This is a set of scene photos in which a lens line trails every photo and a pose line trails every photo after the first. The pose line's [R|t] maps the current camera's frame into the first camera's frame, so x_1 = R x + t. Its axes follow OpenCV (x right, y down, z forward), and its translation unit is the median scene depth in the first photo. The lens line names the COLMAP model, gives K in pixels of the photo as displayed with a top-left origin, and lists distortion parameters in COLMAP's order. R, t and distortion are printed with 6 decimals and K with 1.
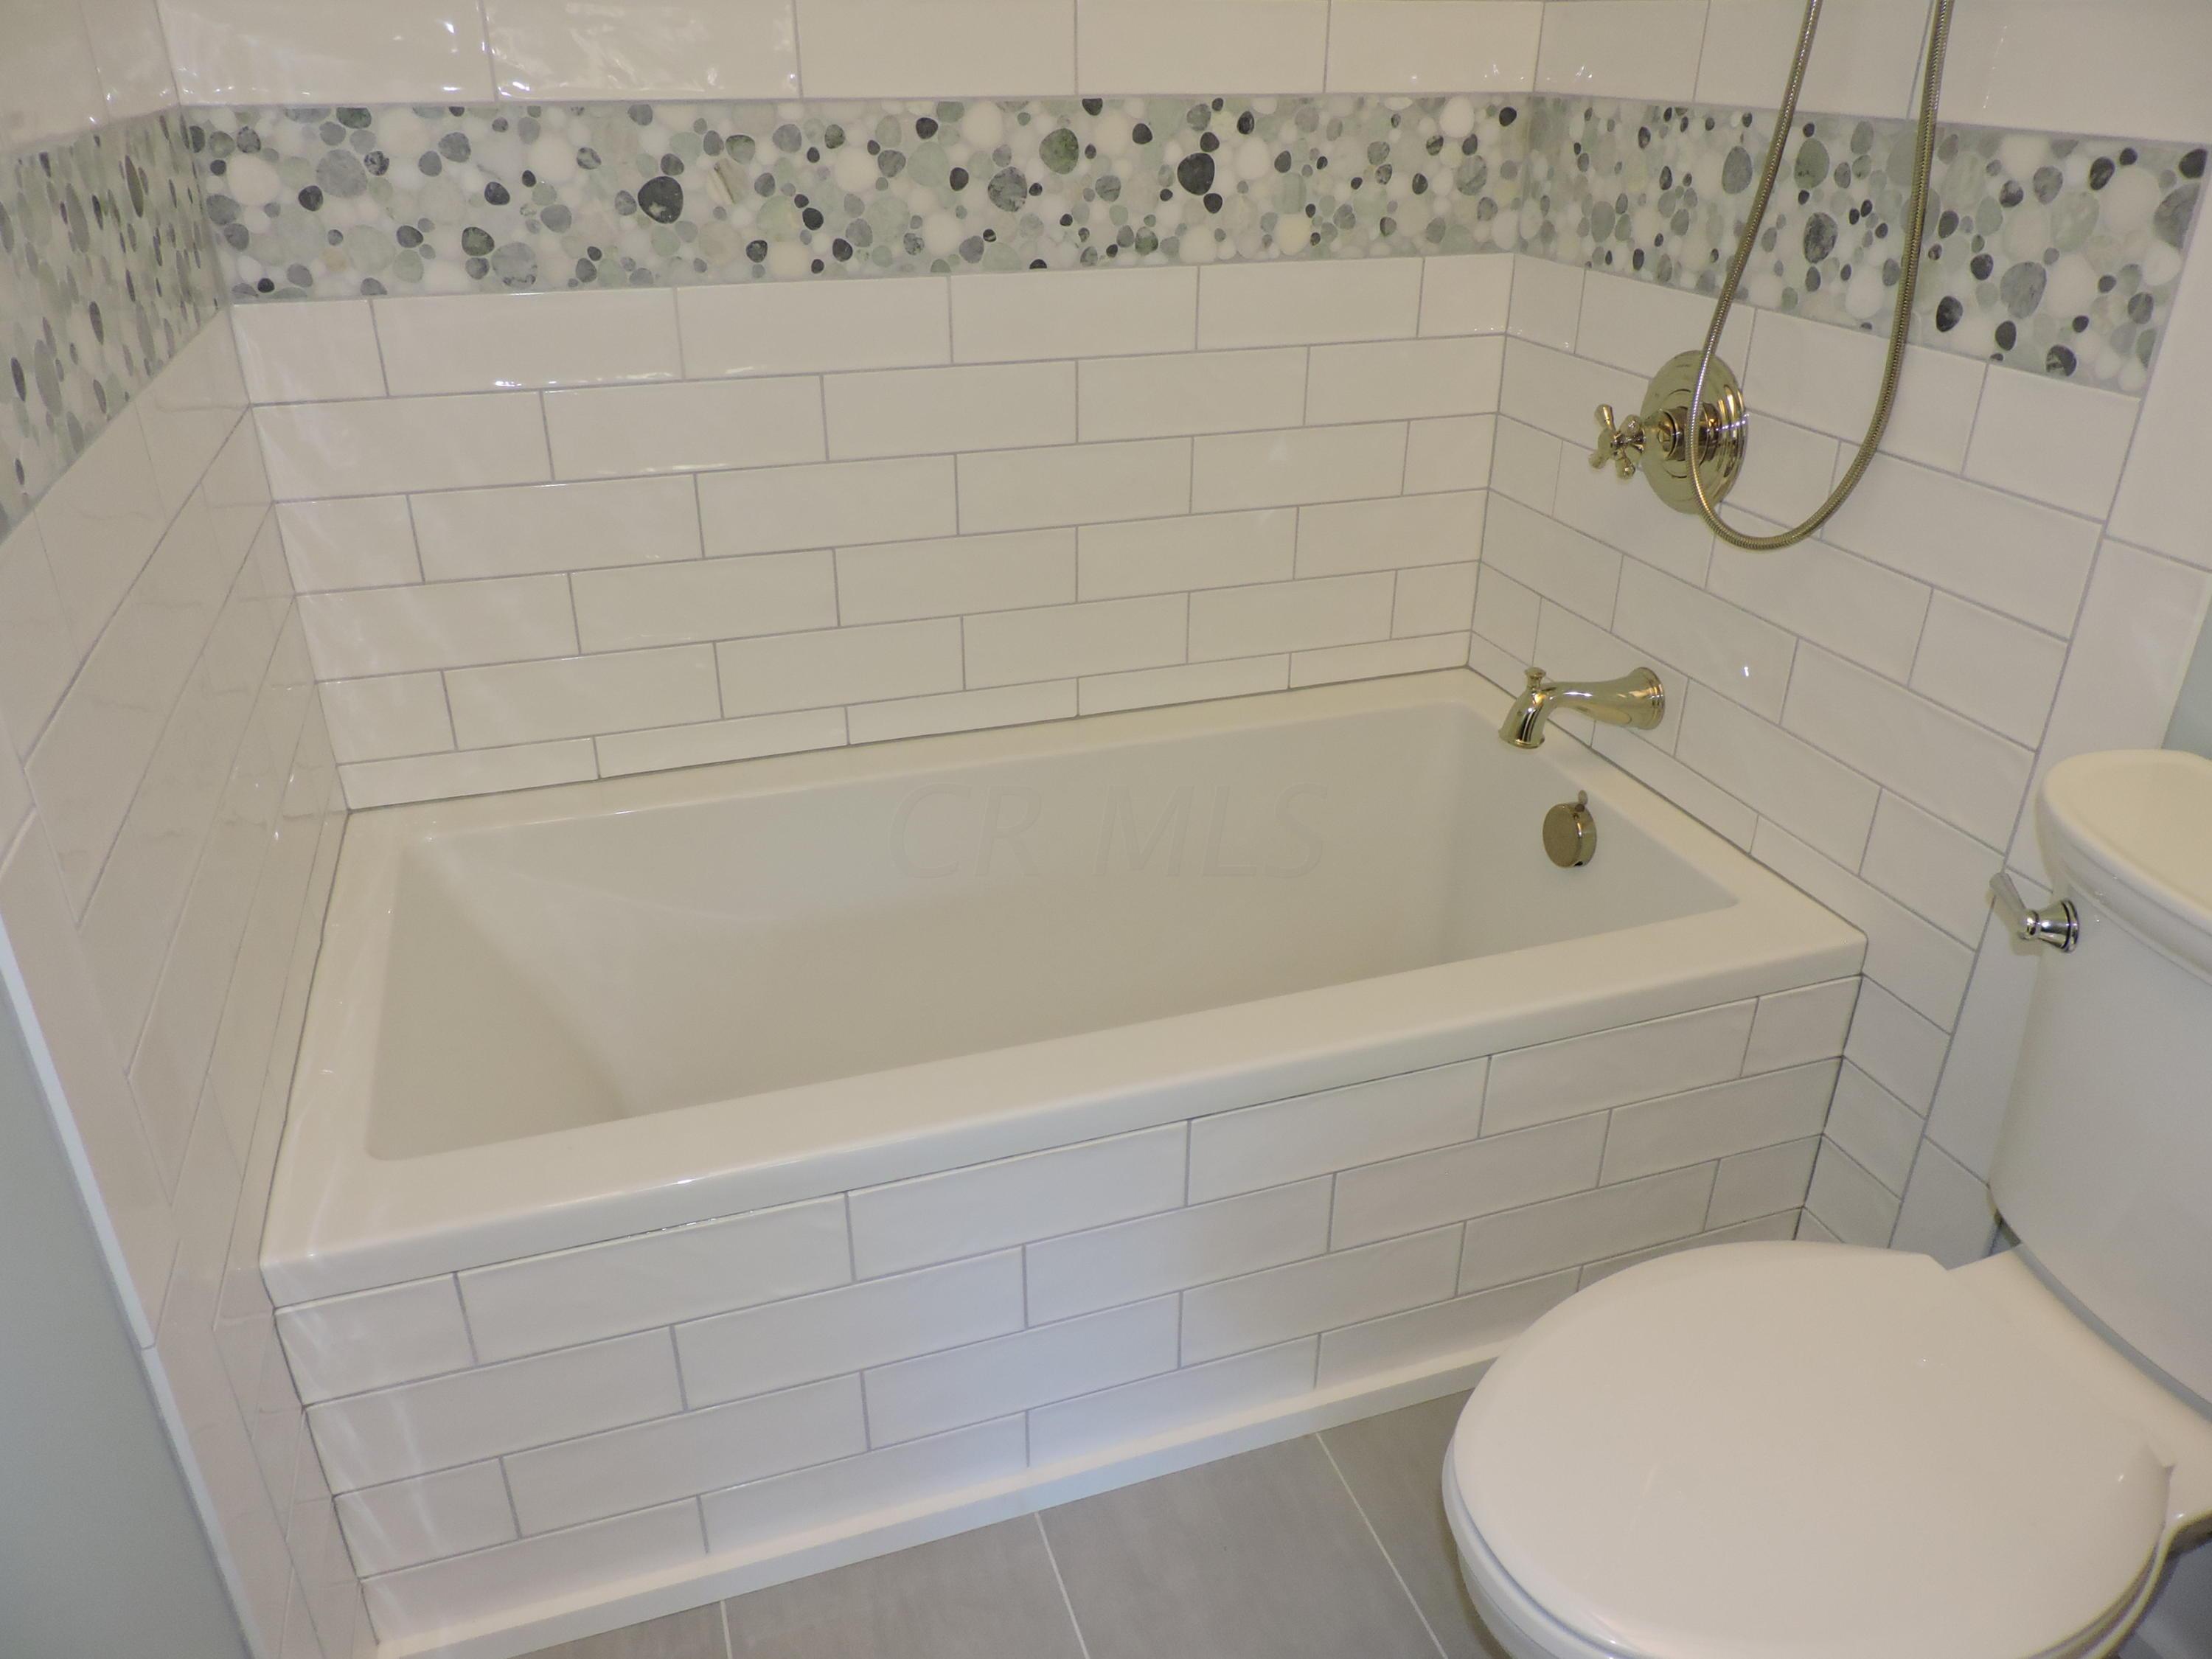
lens RADIAL K [[1582.5, 0, 1091.3], [0, 1582.5, 817.6], [0, 0, 1]] dist [-0.019567, 0.009107]
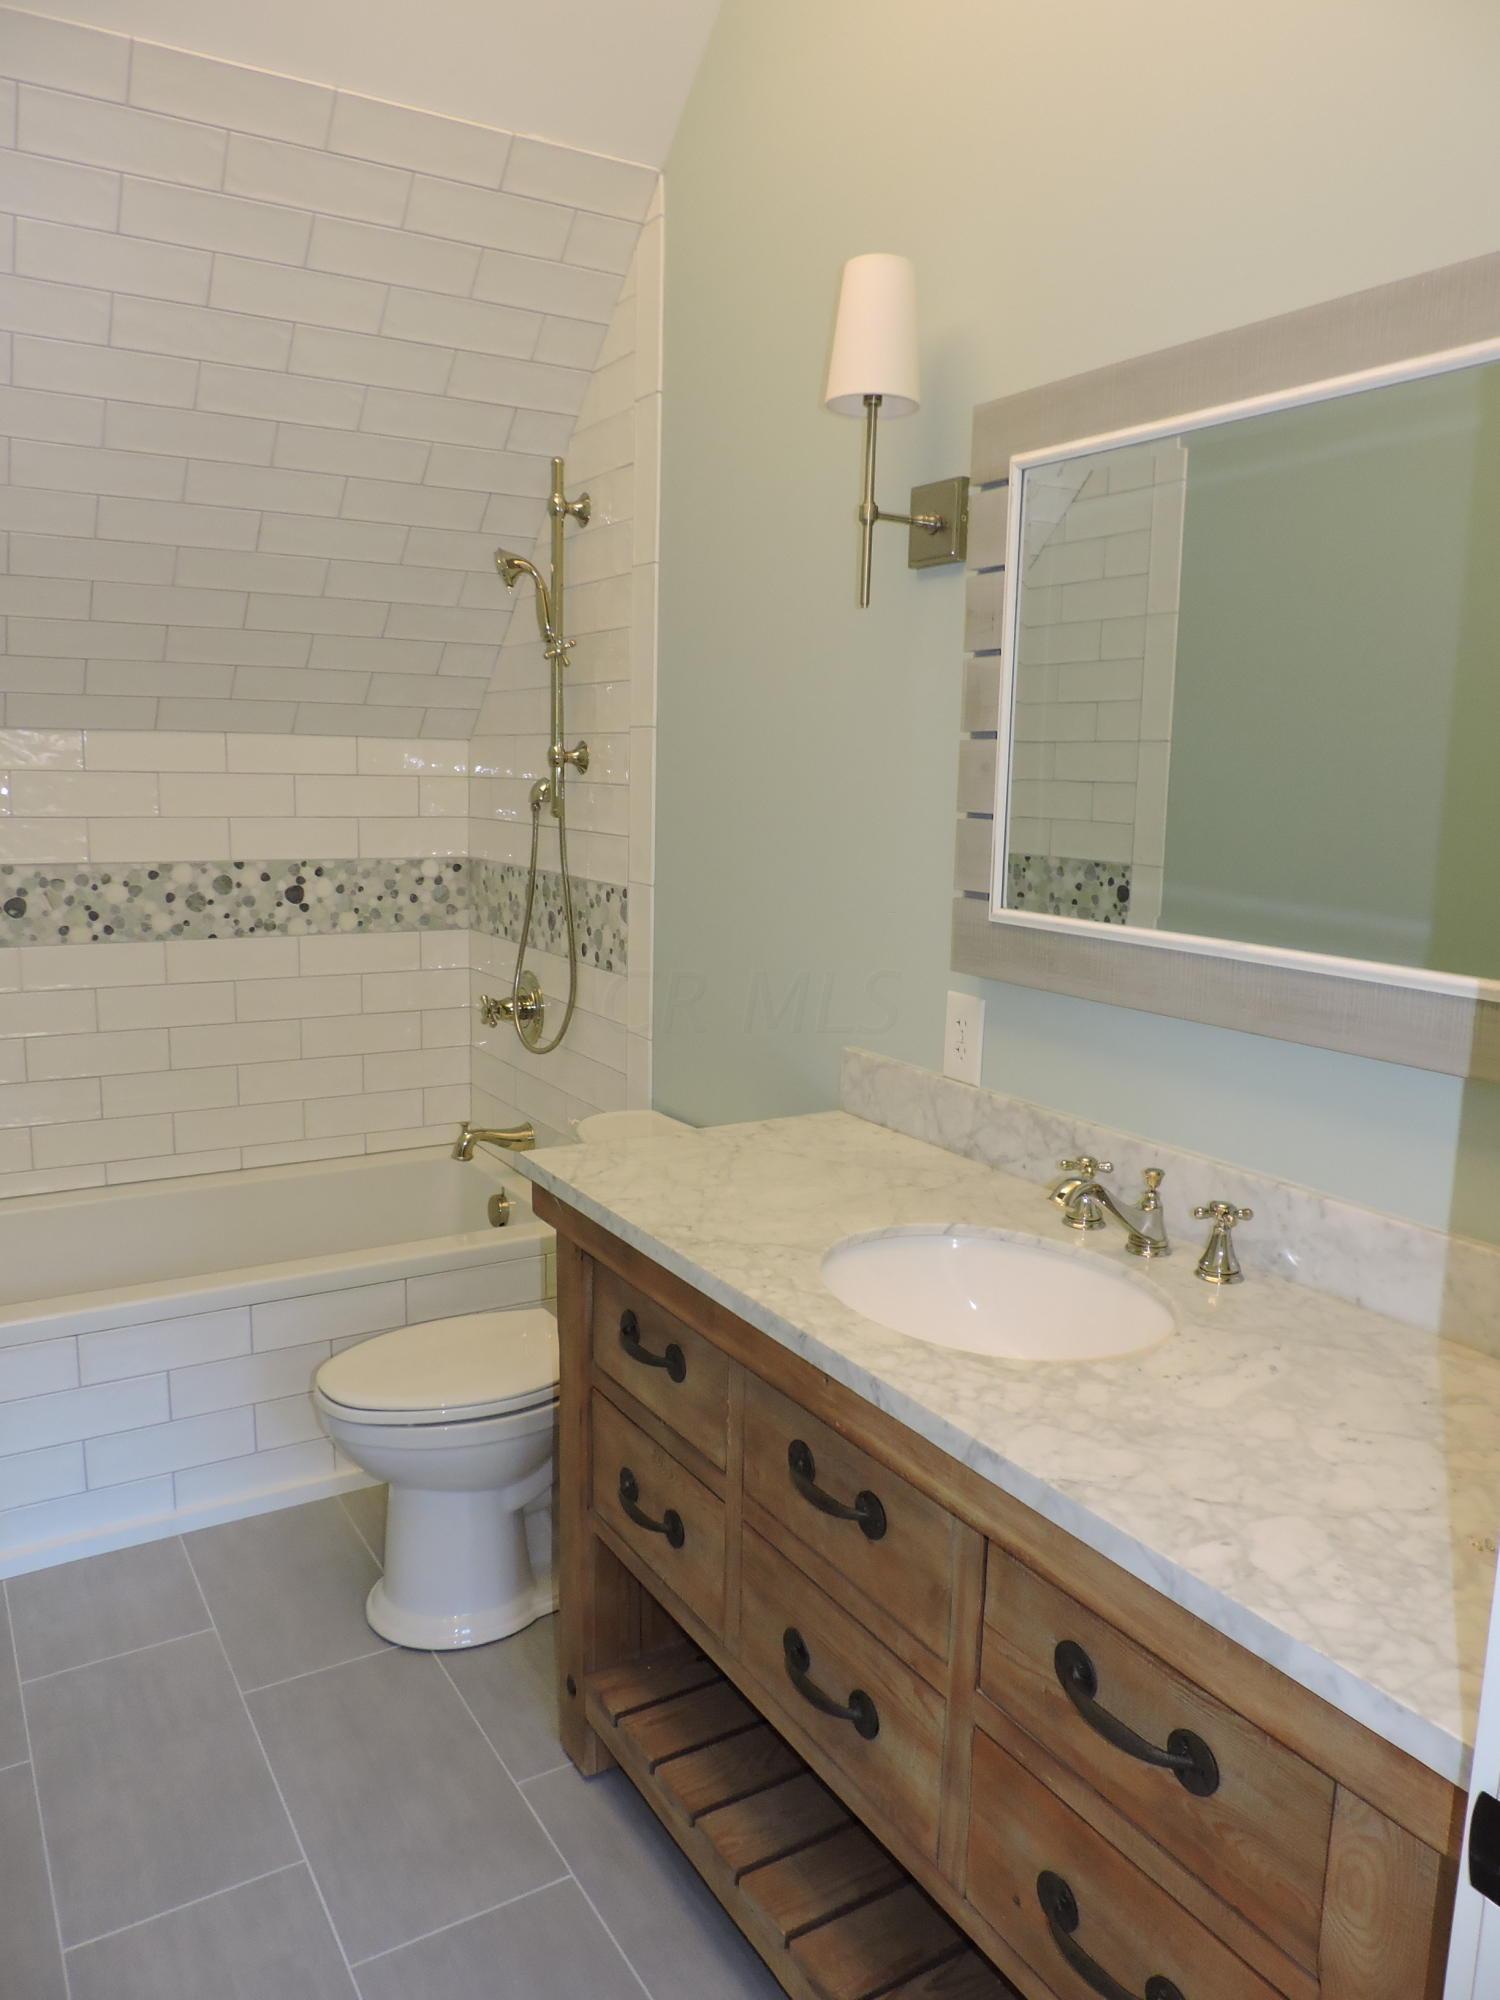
lens RADIAL K [[1430.8, 0, 743.1], [0, 1430.8, 992.1], [0, 0, 1]] dist [-0.019567, 0.009107]
pose [[0.975237, -0.016606, 0.220538, 0.239906], [0.082399, 0.952666, -0.292640, 0.332933], [-0.205240, 0.303565, 0.930443, -0.884210]]
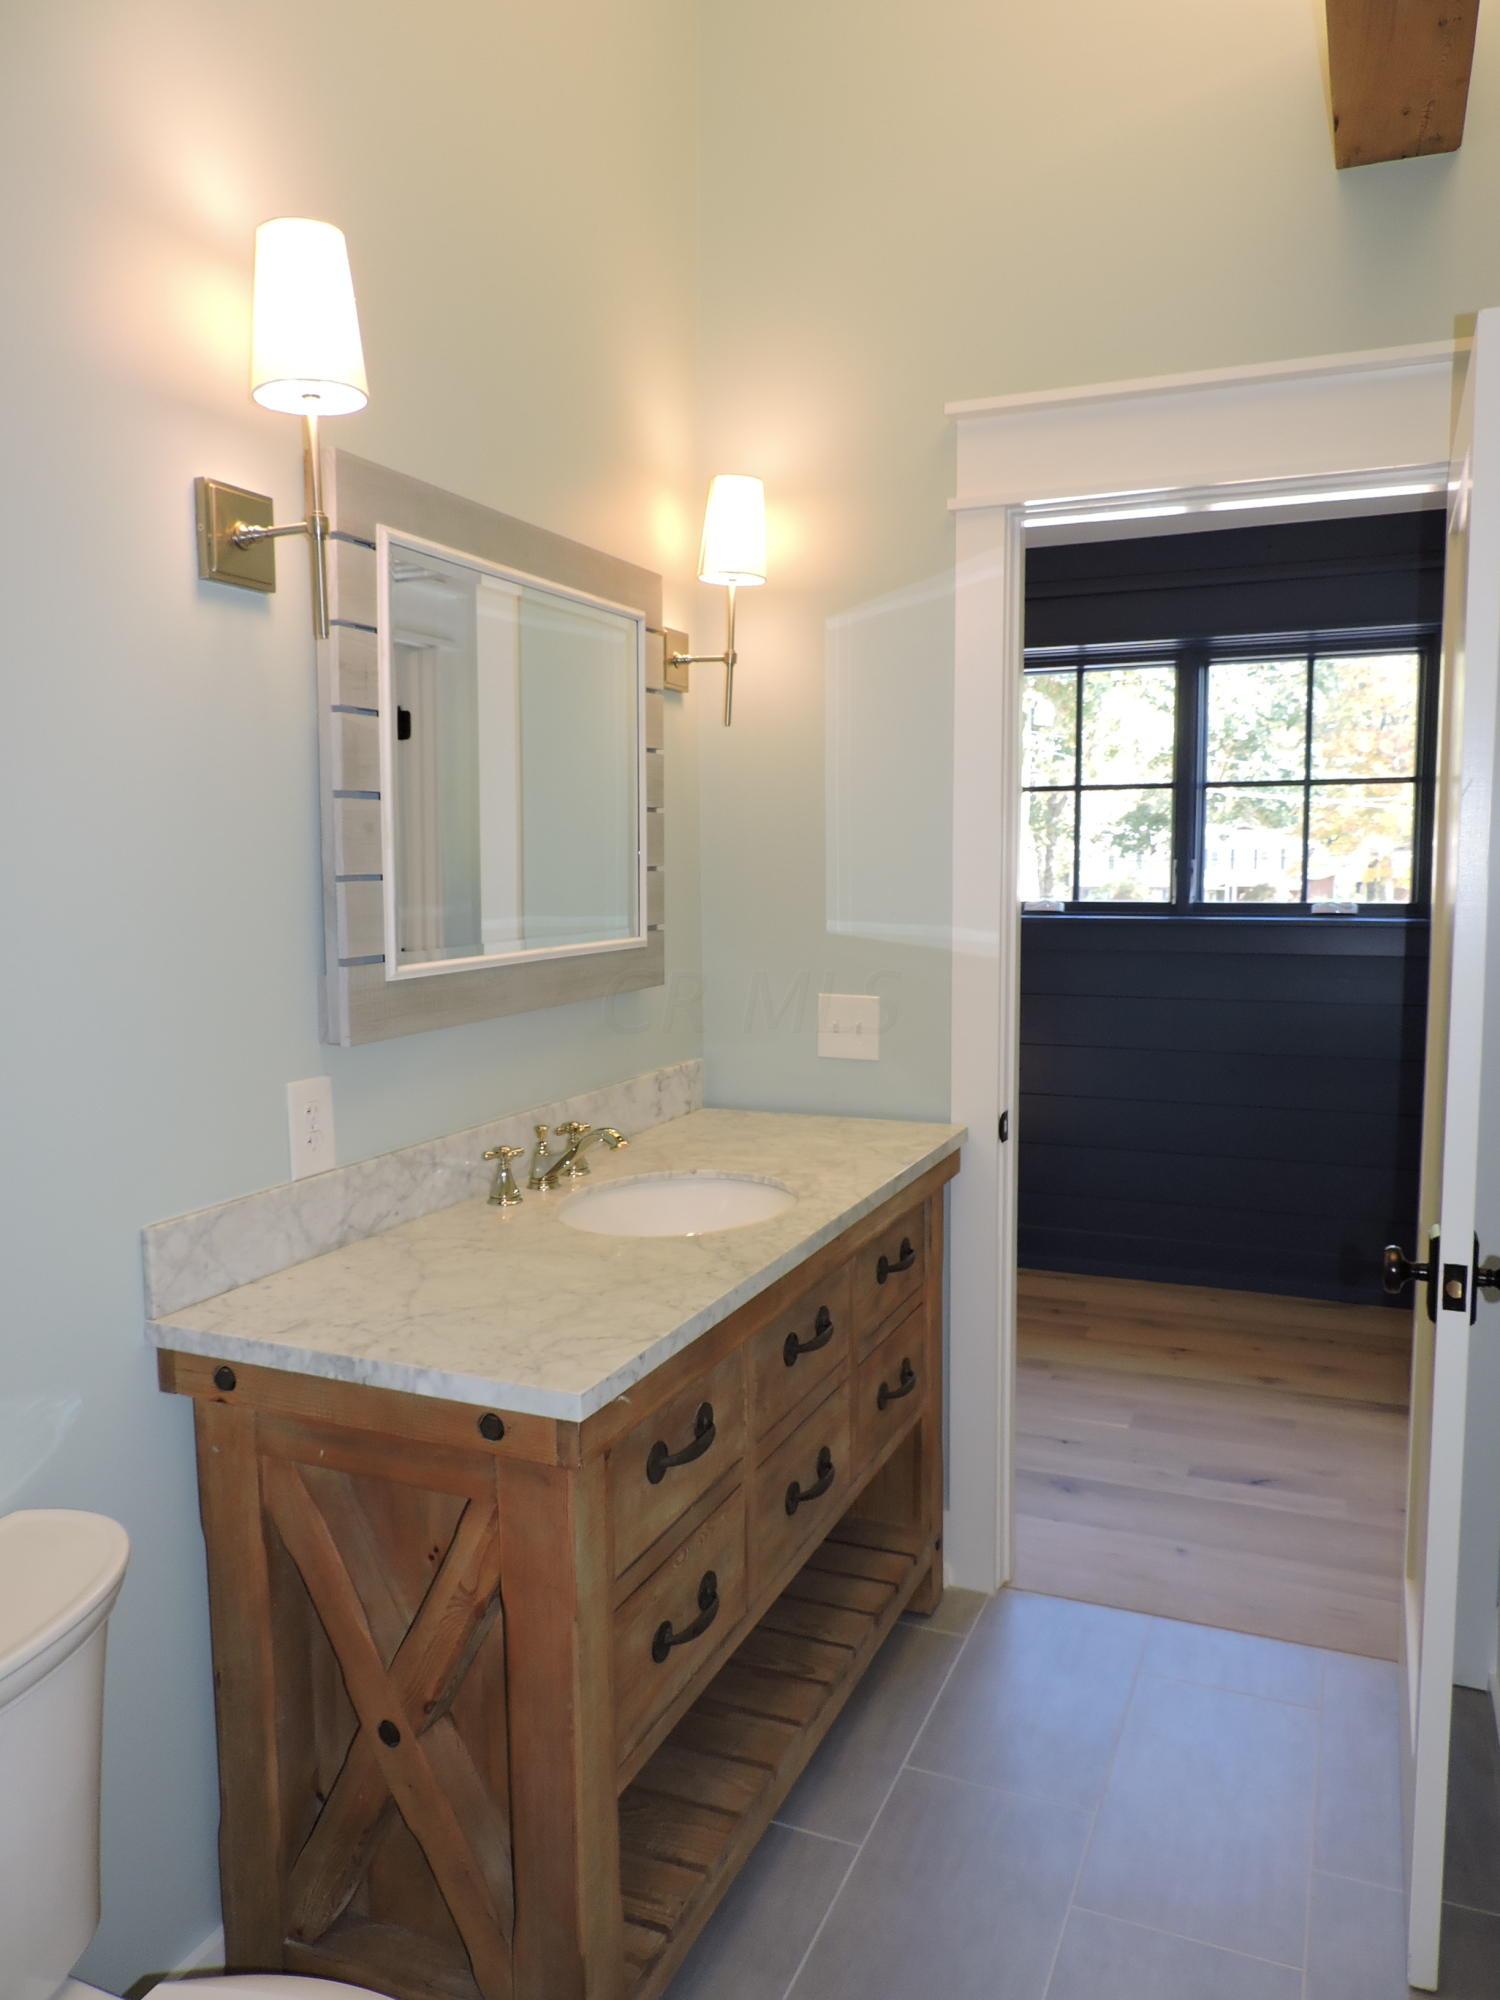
lens RADIAL K [[1430.8, 0, 778.1], [0, 1430.8, 1010.6], [0, 0, 1]] dist [-0.019567, 0.009107]
pose [[-0.757515, -0.076866, 0.648276, -0.268402], [0.292576, 0.847754, 0.442394, -0.403375], [-0.583584, 0.524791, -0.619698, 0.598890]]
